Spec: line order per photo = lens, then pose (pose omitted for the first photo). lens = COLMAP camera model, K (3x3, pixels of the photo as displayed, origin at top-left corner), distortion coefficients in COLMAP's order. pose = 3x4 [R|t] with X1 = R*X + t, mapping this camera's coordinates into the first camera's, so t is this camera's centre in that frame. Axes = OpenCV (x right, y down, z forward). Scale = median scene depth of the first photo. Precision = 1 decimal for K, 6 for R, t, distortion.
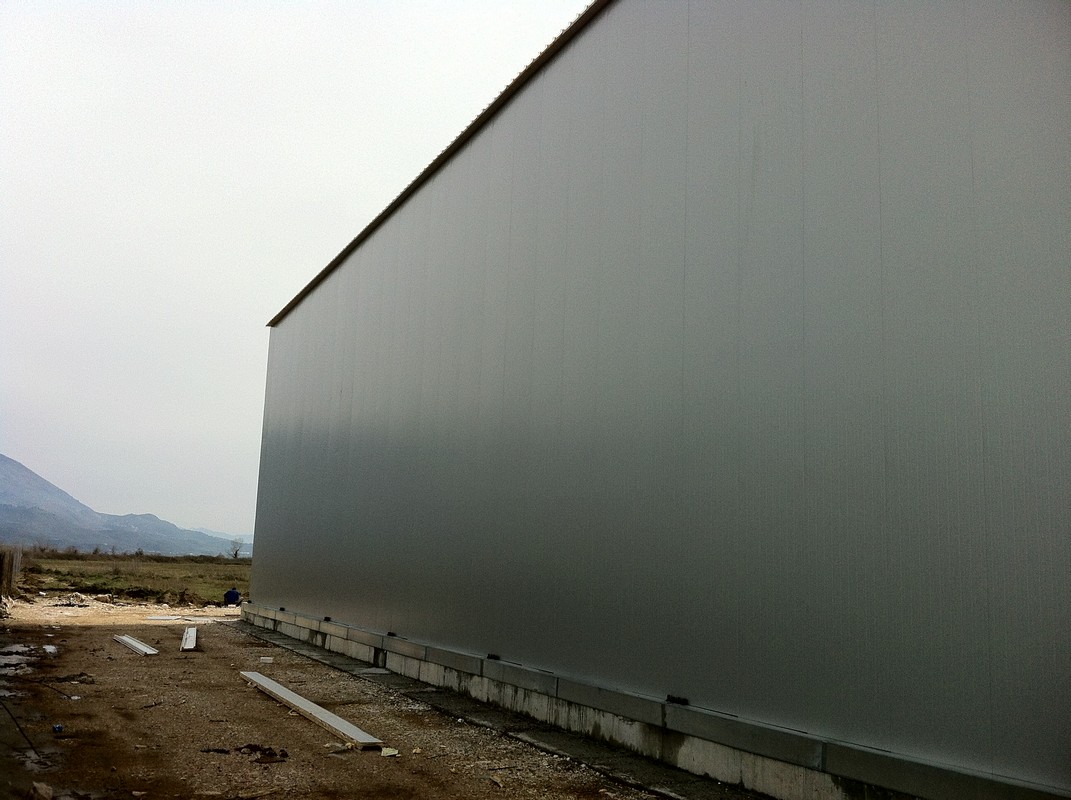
lens RADIAL K [[1048.8, 0, 530.2], [0, 1048.8, 403.5], [0, 0, 1]] dist [0.101779, -0.340799]
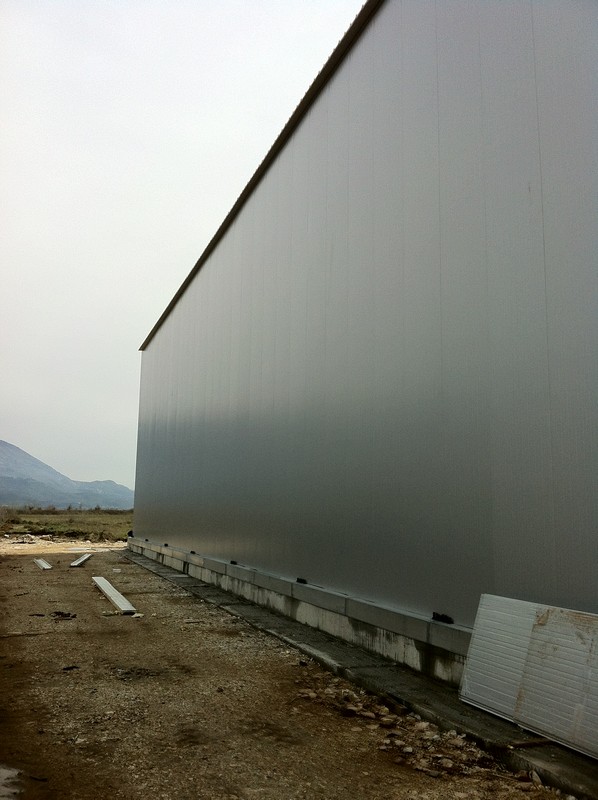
lens RADIAL K [[783.4, 0, 299.0], [0, 783.4, 400.0], [0, 0, 1]] dist [0.101779, -0.340799]
pose [[0.993496, -0.039293, -0.106872, 0.100164], [0.040469, 0.999142, 0.008859, -0.005512], [0.106432, -0.013126, 0.994233, -0.082312]]
